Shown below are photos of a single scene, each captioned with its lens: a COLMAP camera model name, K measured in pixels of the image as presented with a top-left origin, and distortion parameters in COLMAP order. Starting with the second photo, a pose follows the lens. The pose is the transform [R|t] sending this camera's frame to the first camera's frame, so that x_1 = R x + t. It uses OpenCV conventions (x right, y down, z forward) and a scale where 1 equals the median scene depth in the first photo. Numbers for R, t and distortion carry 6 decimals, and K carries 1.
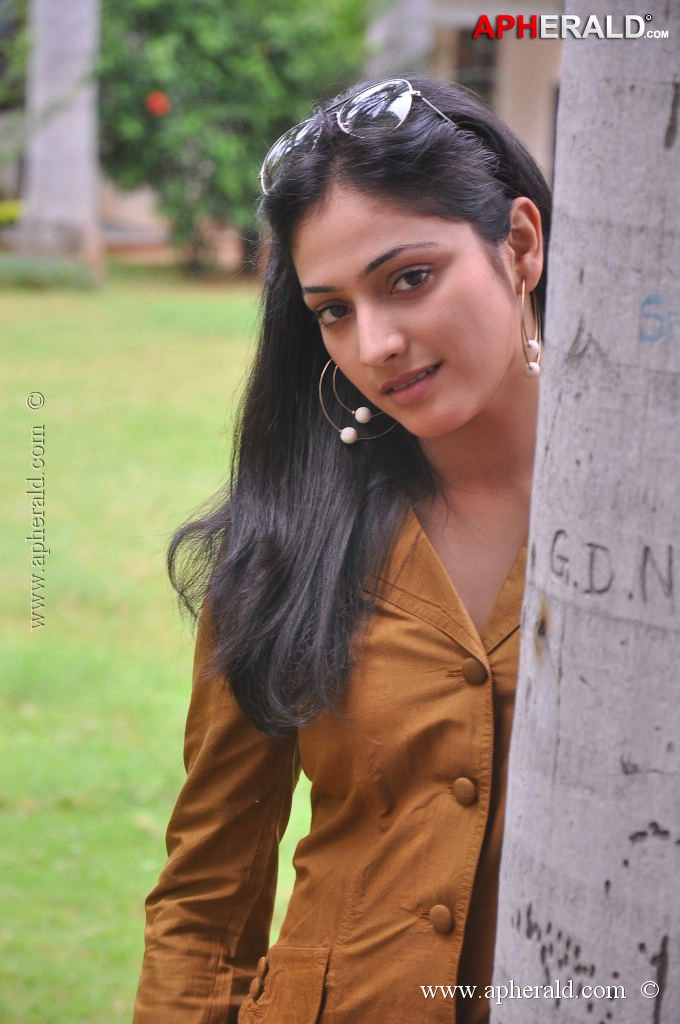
lens RADIAL K [[4748.8, 0, 340.0], [0, 4748.8, 512.0], [0, 0, 1]] dist [1.496849, 14.779902]
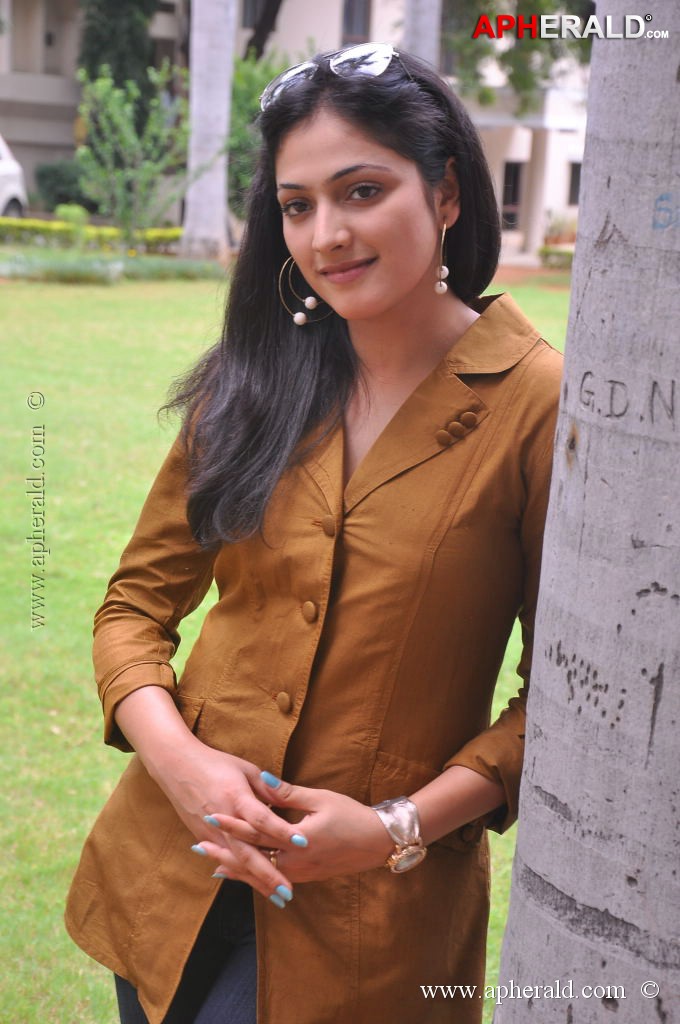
lens RADIAL K [[2836.0, 0, 340.0], [0, 2836.0, 512.0], [0, 0, 1]] dist [0.733416, 0.407056]
pose [[0.999892, 0.011562, -0.009117, -0.017299], [-0.011281, 0.999478, 0.030277, 0.020363], [0.009463, -0.030171, 0.999500, 0.180966]]
